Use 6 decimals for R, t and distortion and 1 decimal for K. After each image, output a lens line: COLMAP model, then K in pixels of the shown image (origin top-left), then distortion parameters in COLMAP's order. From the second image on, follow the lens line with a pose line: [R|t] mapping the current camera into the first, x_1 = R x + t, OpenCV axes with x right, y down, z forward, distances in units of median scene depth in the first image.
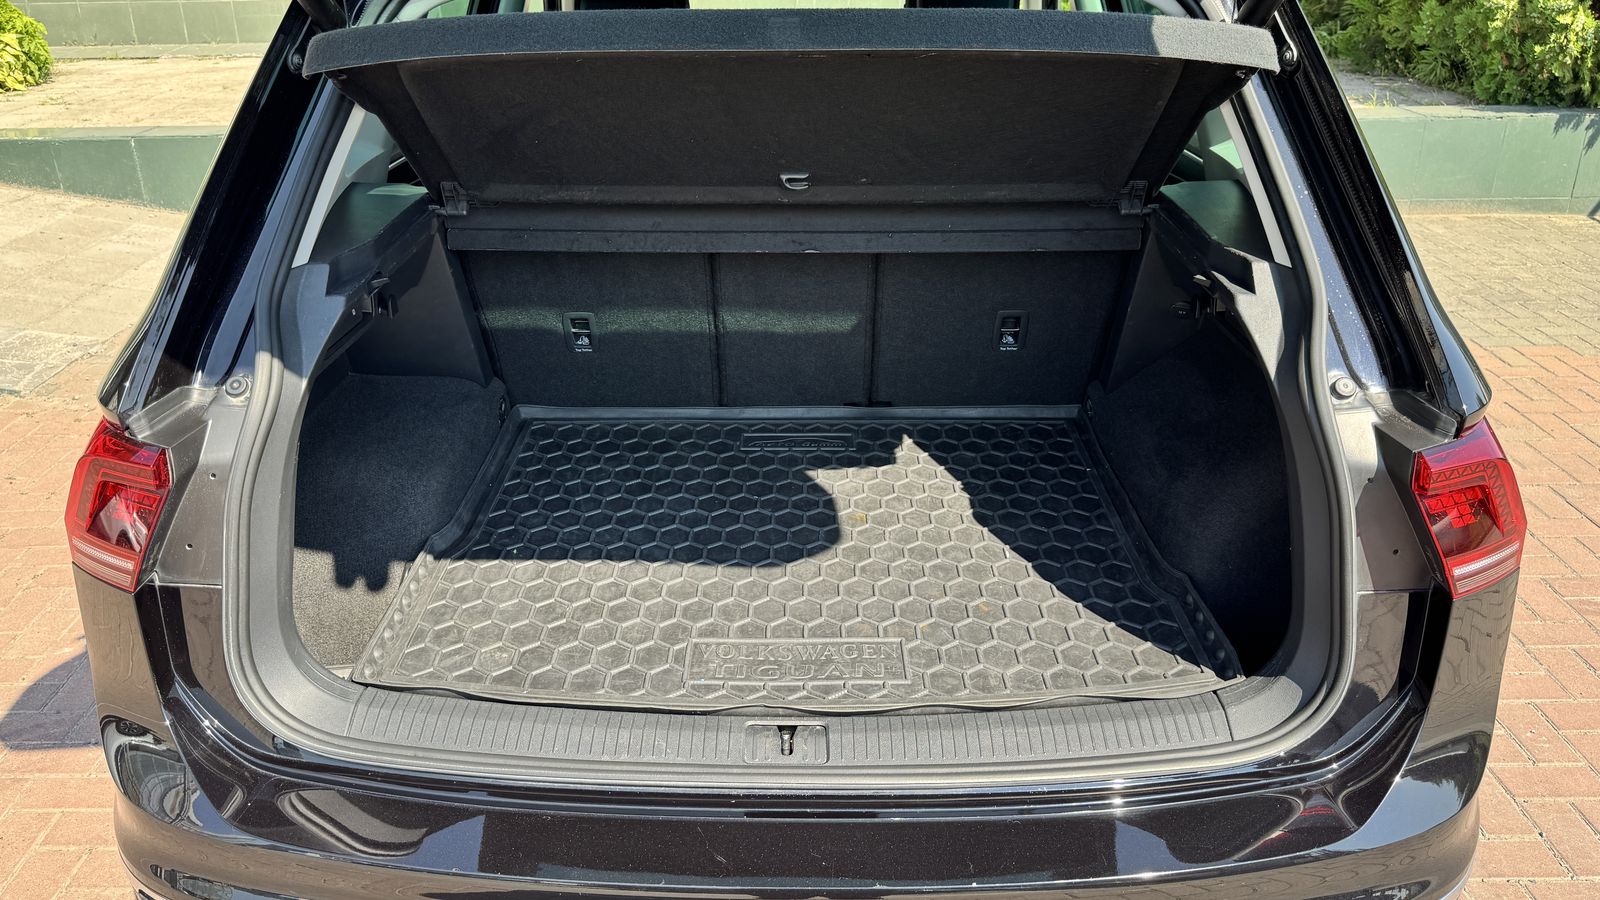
lens RADIAL K [[1216.1, 0, 795.9], [0, 1216.1, 419.6], [0, 0, 1]] dist [-0.003325, -0.003620]
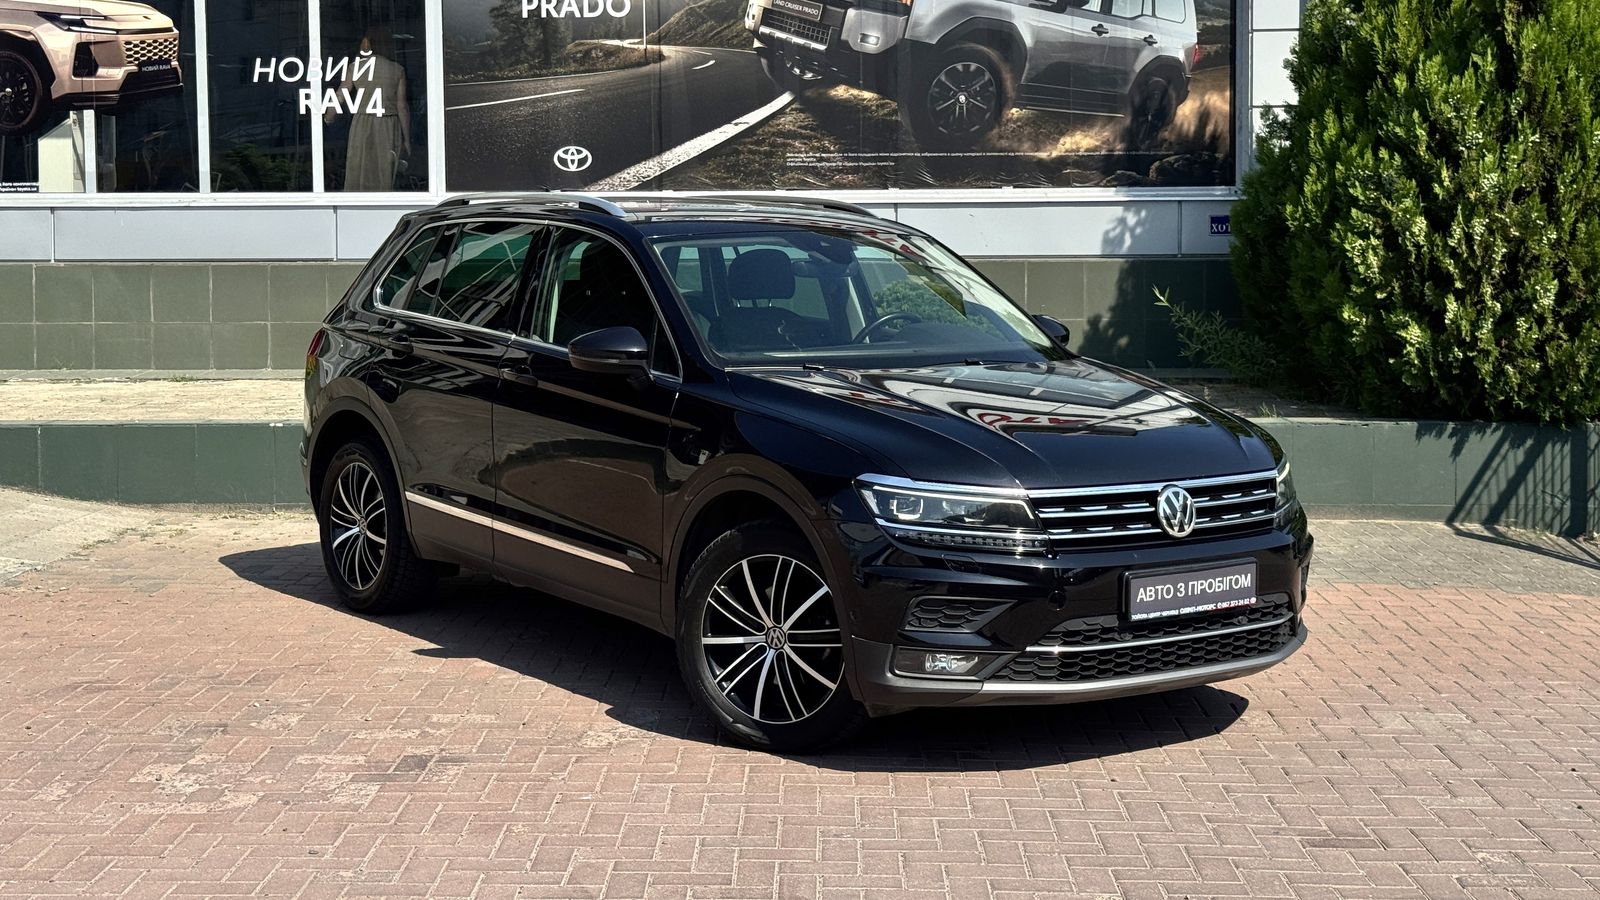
lens RADIAL K [[2222.6, 0, 792.1], [0, 2222.6, 307.9], [0, 0, 1]] dist [0.175789, -0.304916]
pose [[0.999202, 0.011873, -0.038128, 0.164156], [-0.024946, 0.931137, -0.363815, 0.352562], [0.031183, 0.364476, 0.930690, -0.796214]]
